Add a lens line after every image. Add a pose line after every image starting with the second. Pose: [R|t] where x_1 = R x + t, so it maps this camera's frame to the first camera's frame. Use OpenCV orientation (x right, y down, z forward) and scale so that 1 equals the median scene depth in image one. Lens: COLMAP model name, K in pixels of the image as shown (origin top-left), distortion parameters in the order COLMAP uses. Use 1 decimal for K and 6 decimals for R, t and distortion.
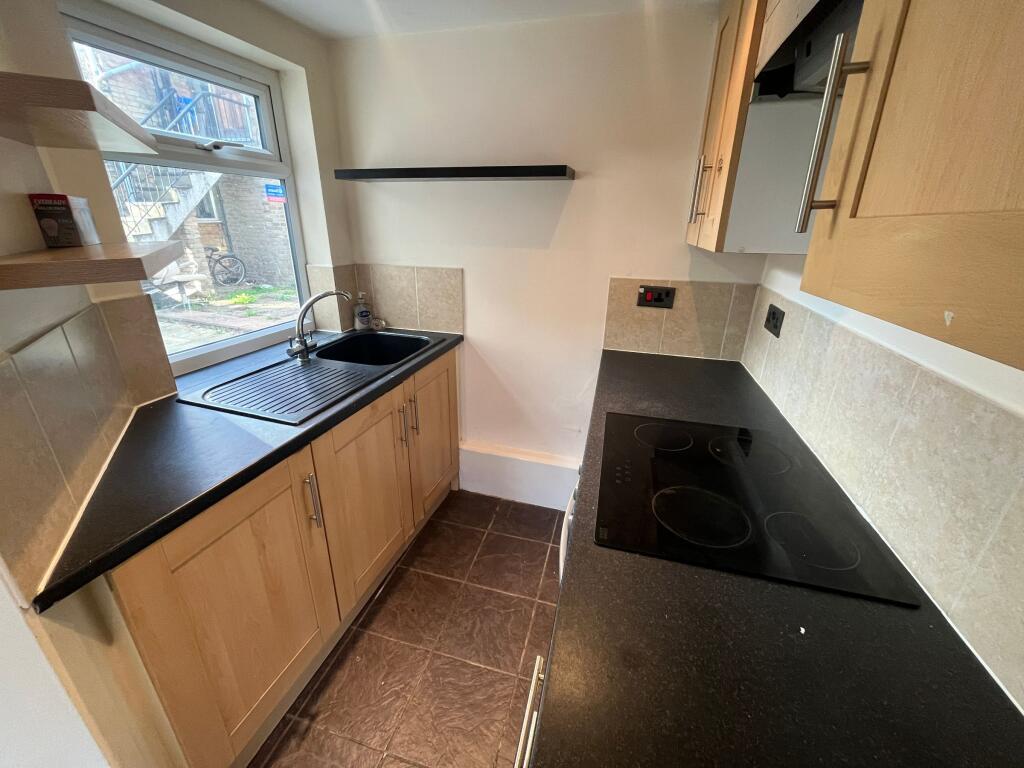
lens RADIAL K [[414.6, 0, 506.9], [0, 414.6, 381.4], [0, 0, 1]] dist [-0.001992, -0.000110]
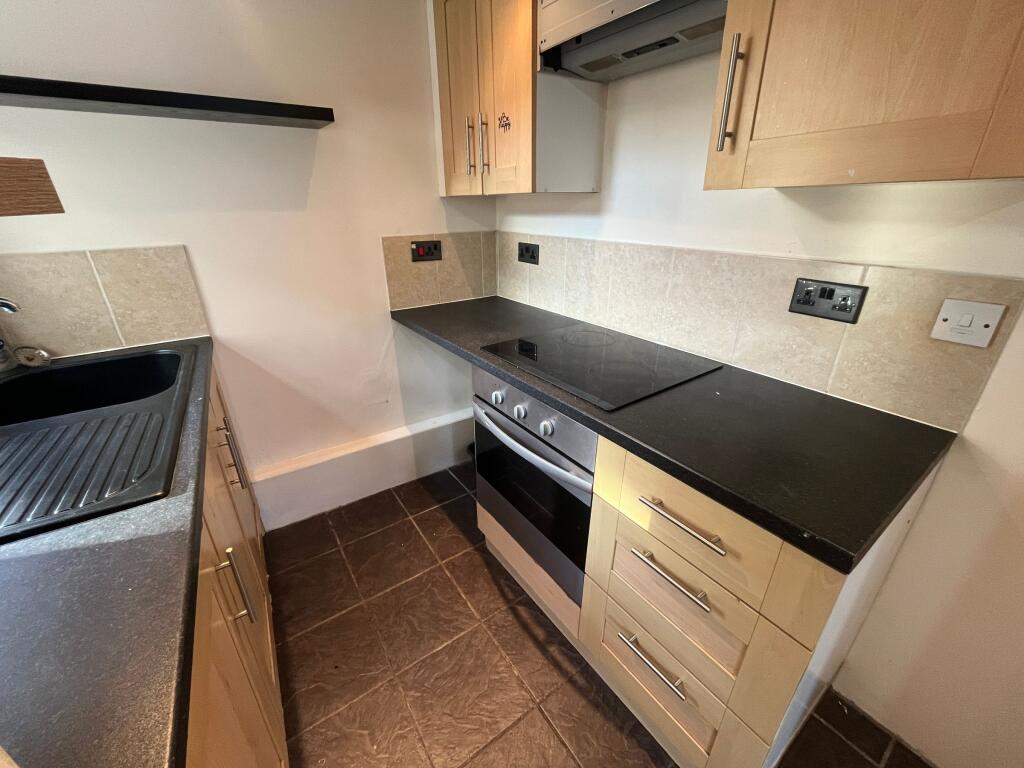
lens RADIAL K [[414.6, 0, 506.9], [0, 414.6, 381.4], [0, 0, 1]] dist [-0.001992, -0.000110]
pose [[0.637465, -0.323909, 0.699086, -0.374064], [0.297598, 0.940435, 0.164368, -0.000896], [-0.710686, 0.103268, 0.695889, 0.142452]]
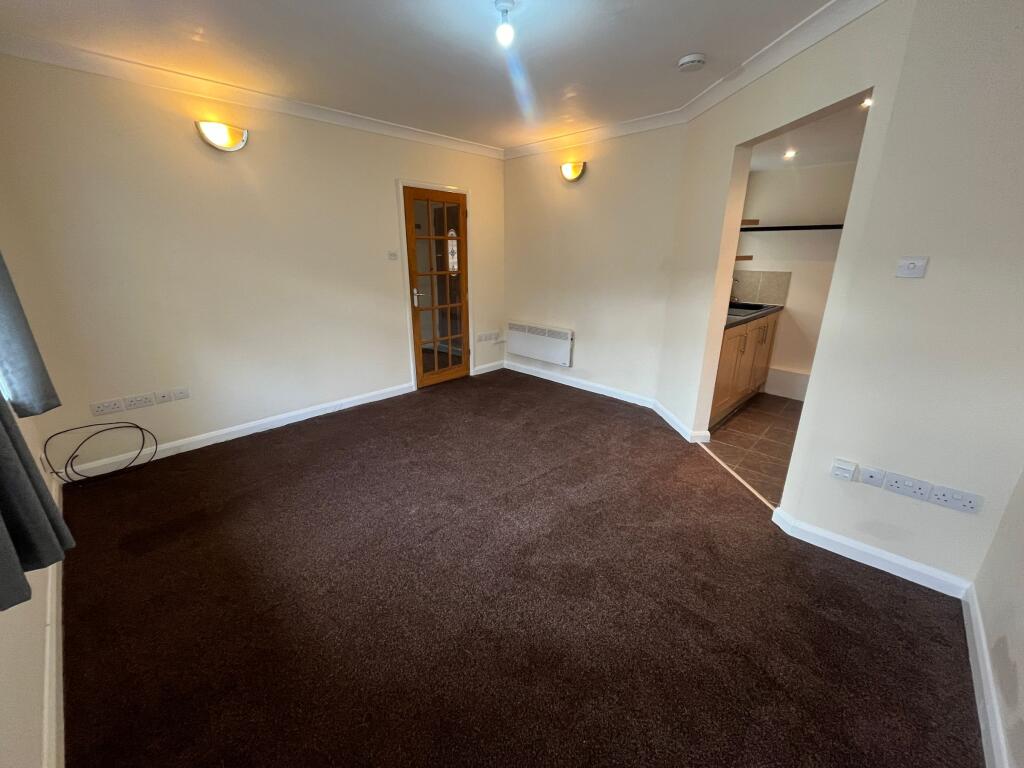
lens RADIAL K [[414.6, 0, 506.9], [0, 414.6, 381.4], [0, 0, 1]] dist [-0.001992, -0.000110]
pose [[0.888785, 0.127444, -0.440250, -0.431458], [-0.160344, 0.986322, -0.038184, 0.625384], [0.429362, 0.104528, 0.897063, -1.525287]]
